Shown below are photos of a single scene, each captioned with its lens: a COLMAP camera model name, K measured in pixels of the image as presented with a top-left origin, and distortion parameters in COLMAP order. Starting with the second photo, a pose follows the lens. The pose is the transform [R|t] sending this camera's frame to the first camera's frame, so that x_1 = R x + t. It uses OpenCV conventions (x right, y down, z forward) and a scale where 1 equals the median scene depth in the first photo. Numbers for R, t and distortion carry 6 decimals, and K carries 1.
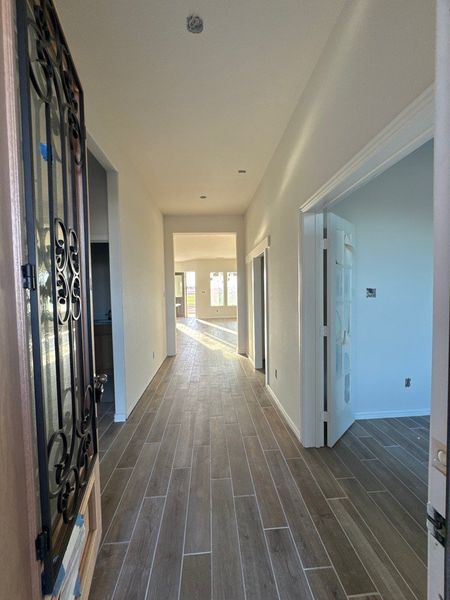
lens RADIAL K [[242.9, 0, 225.7], [0, 242.9, 300.6], [0, 0, 1]] dist [-0.010643, -0.000215]
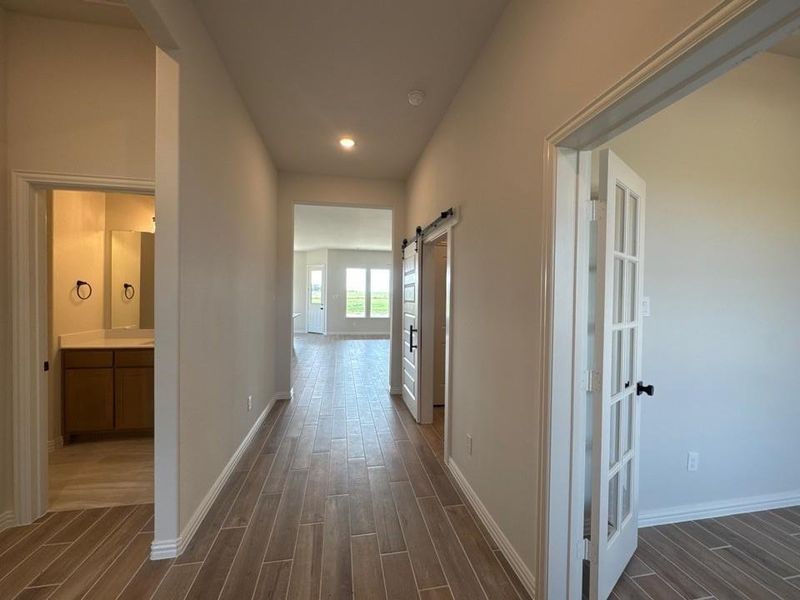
lens RADIAL K [[323.9, 0, 398.6], [0, 323.9, 301.8], [0, 0, 1]] dist [-0.010643, -0.000215]
pose [[0.993849, 0.031926, 0.106044, -0.042436], [-0.029361, 0.999239, -0.025660, -0.005336], [-0.106783, 0.022389, 0.994030, 0.236360]]
